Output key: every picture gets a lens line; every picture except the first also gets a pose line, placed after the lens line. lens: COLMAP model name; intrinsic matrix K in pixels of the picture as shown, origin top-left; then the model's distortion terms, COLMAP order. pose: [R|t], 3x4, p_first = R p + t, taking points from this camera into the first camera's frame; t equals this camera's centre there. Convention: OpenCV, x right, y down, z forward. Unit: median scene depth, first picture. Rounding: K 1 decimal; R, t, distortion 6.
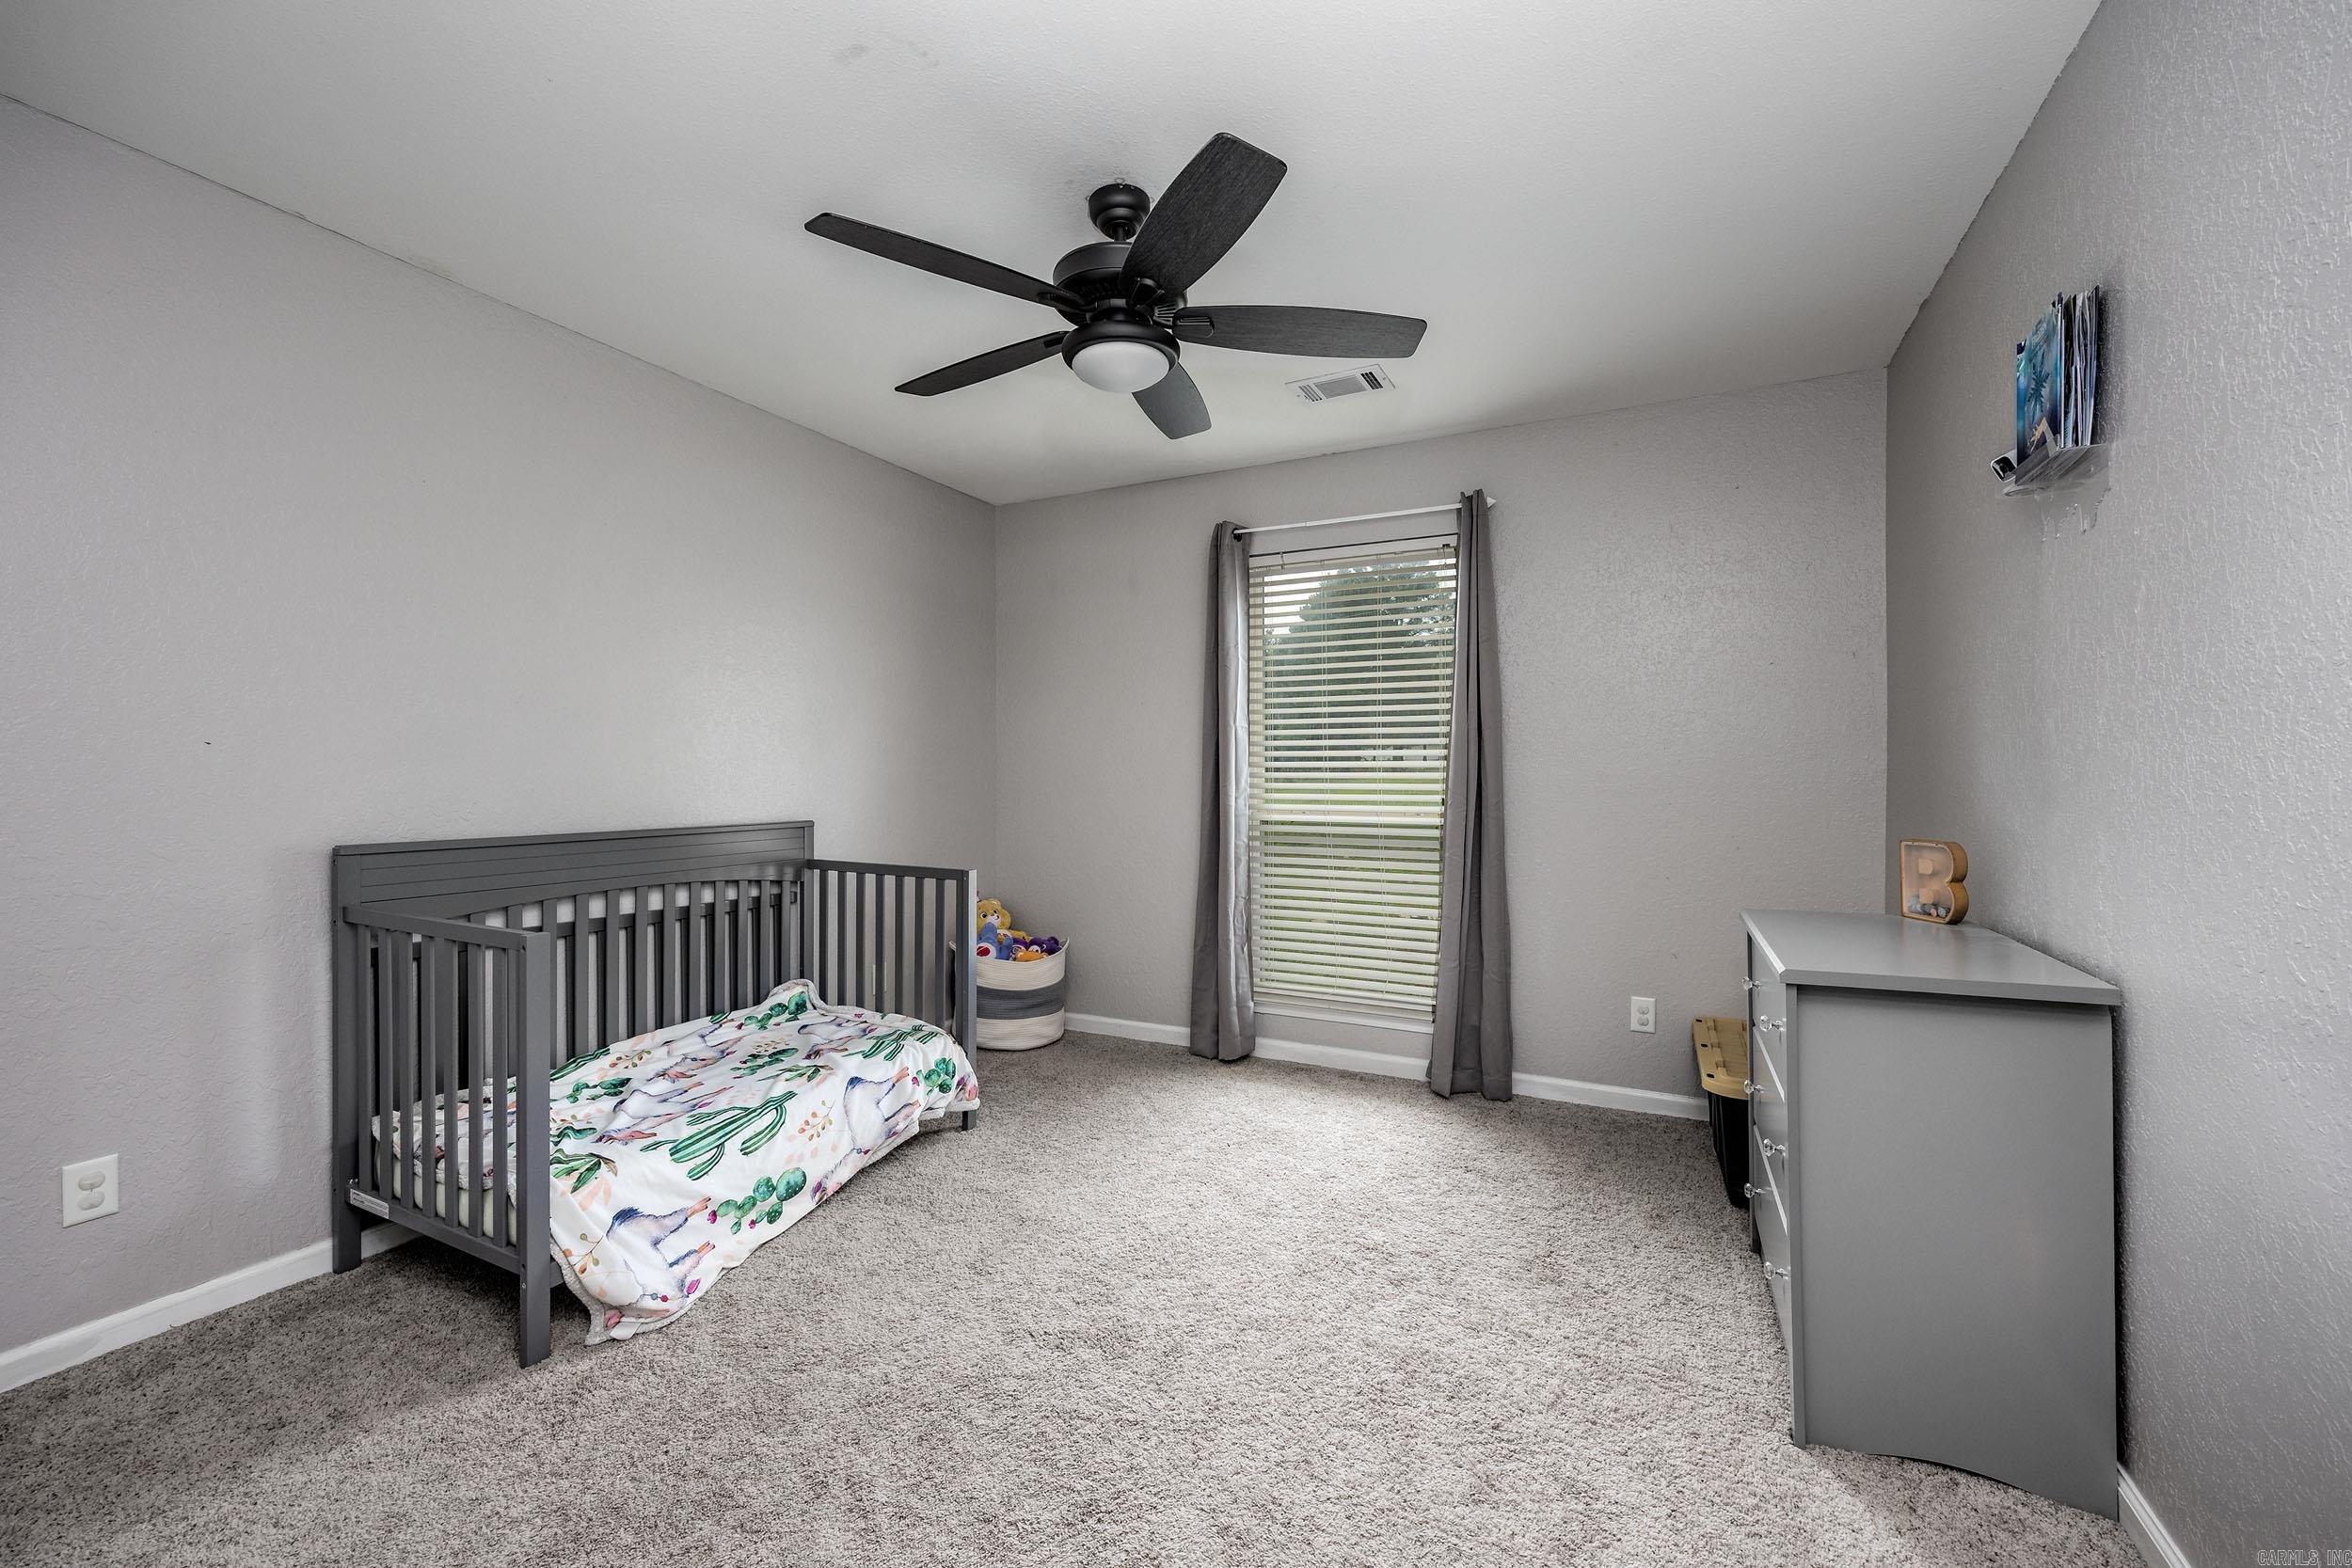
lens RADIAL K [[952.9, 0, 1161.4], [0, 952.9, 770.2], [0, 0, 1]] dist [0.002117, -0.000655]
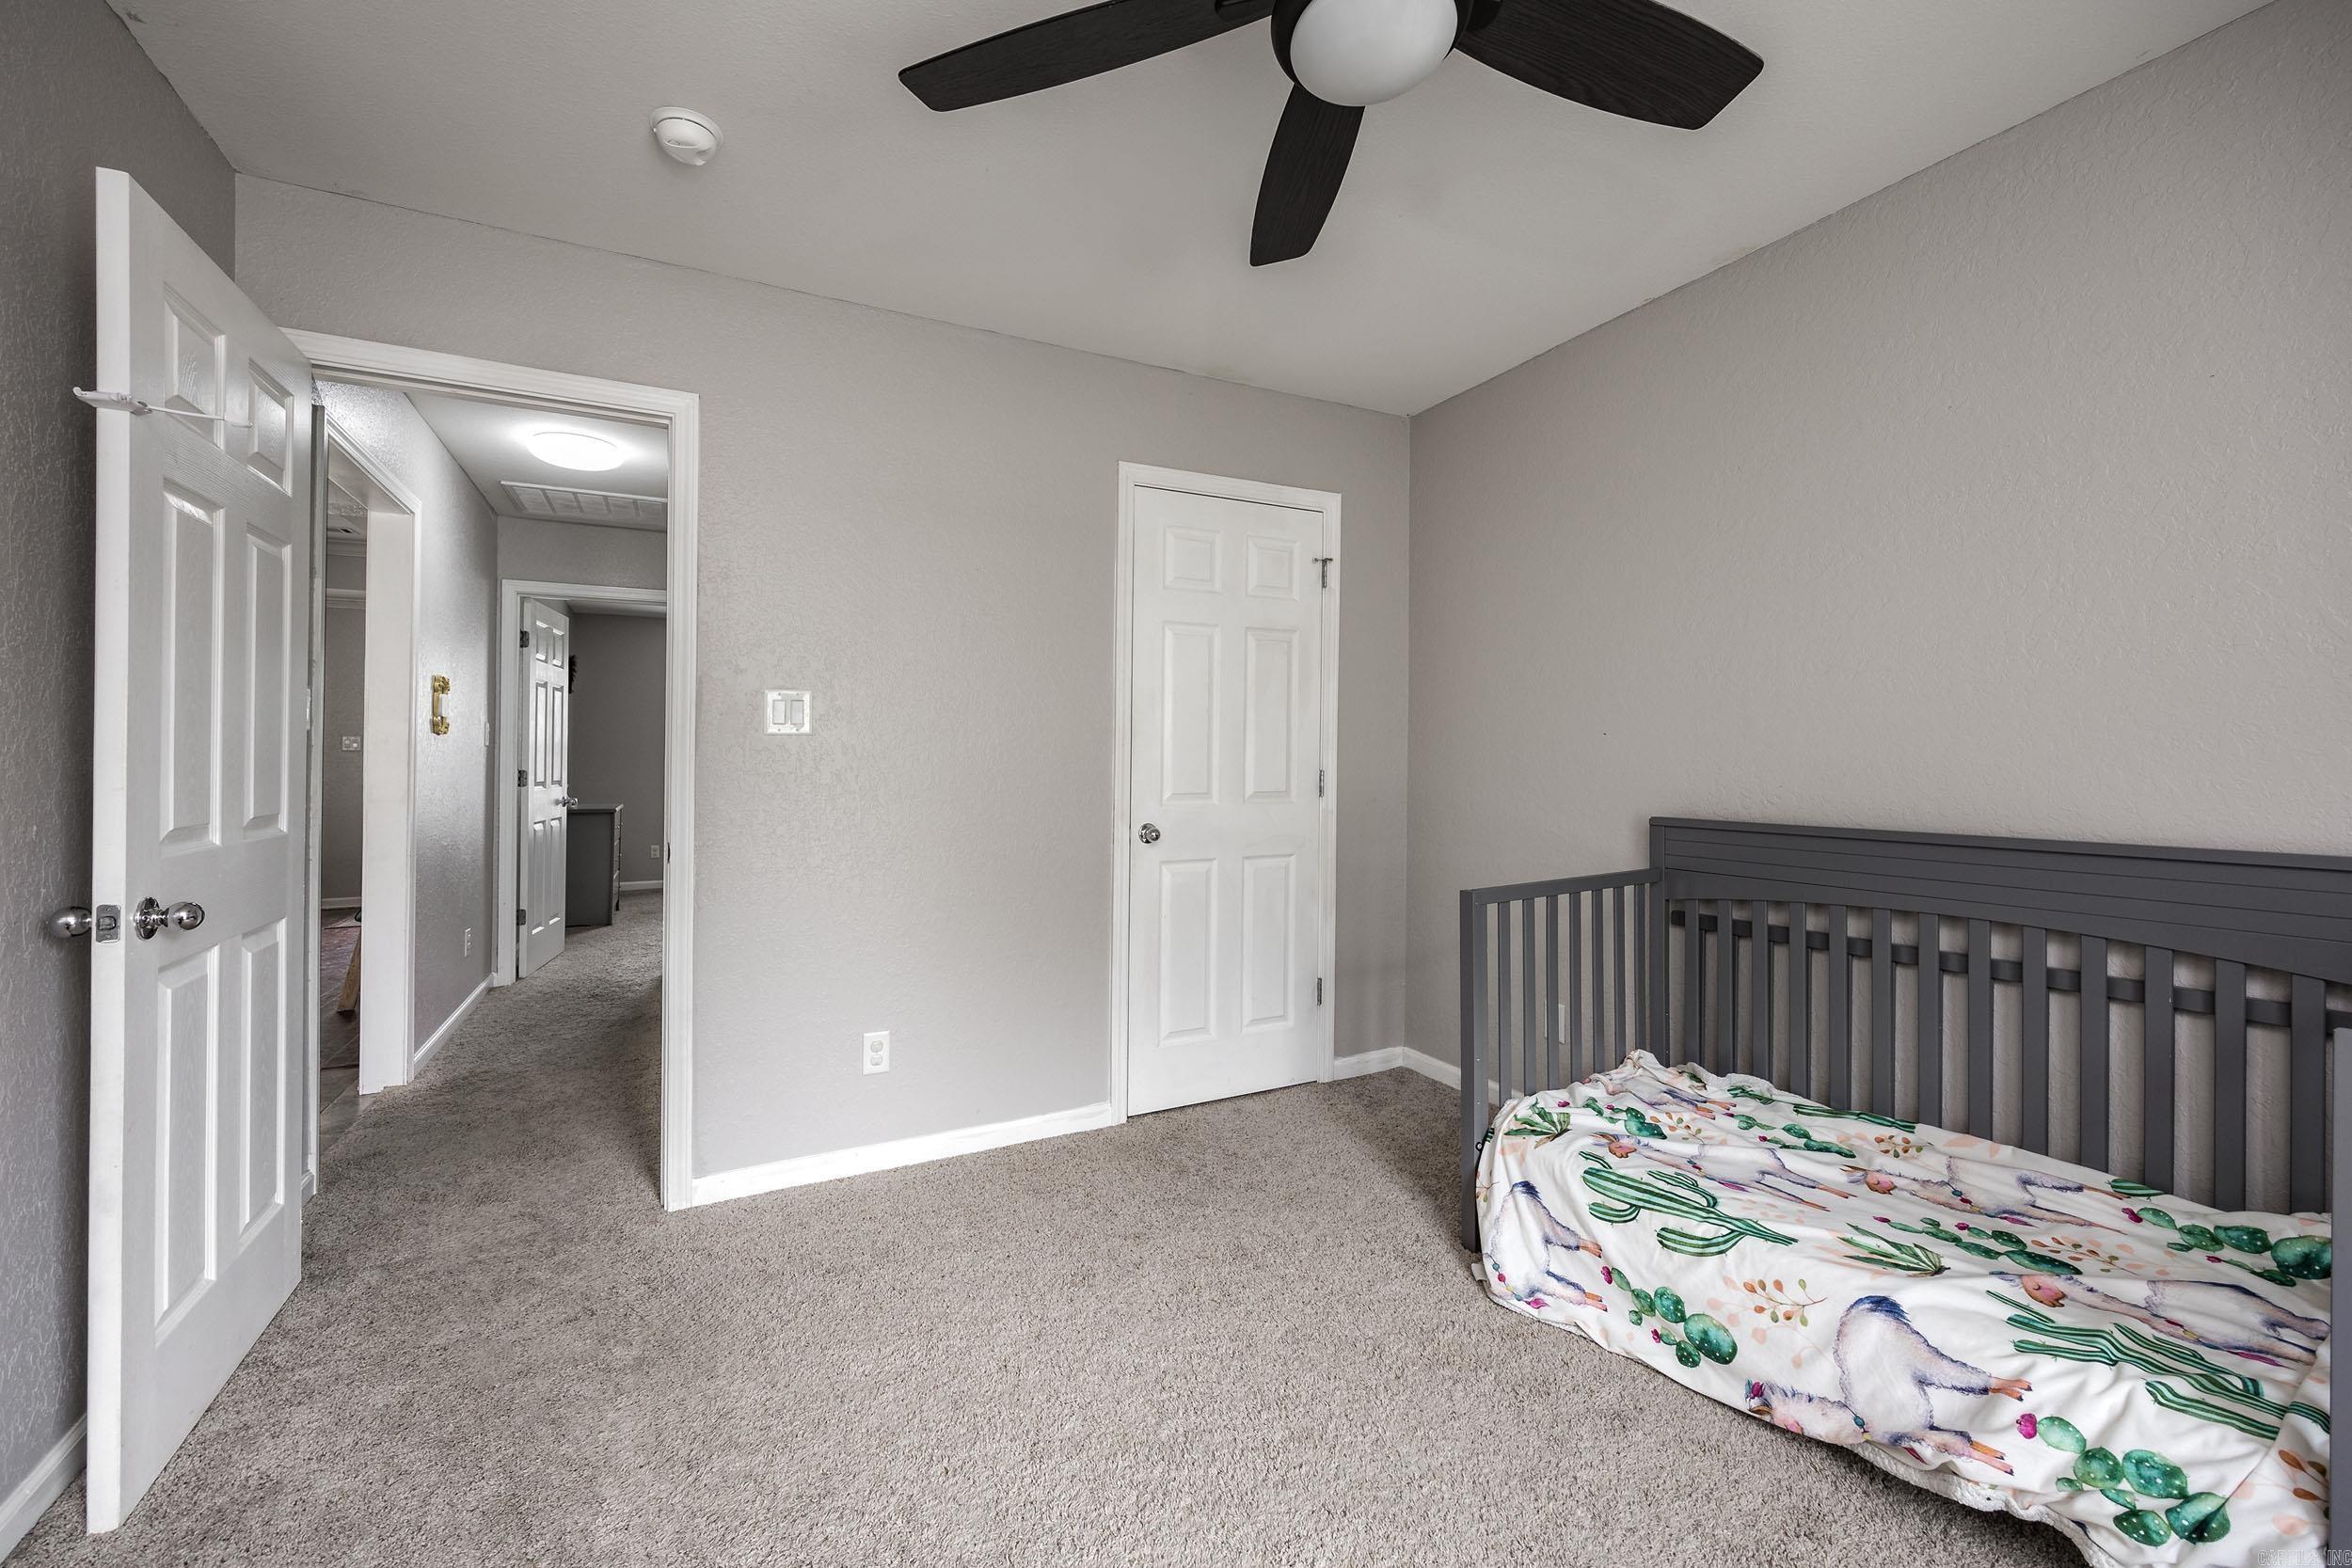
lens RADIAL K [[952.9, 0, 1157.6], [0, 952.9, 771.2], [0, 0, 1]] dist [0.002117, -0.000655]
pose [[-0.589679, 0.006514, -0.807611, 0.419060], [-0.001887, 0.999954, 0.009443, 0.009458], [0.807635, 0.007092, -0.589640, 1.085595]]
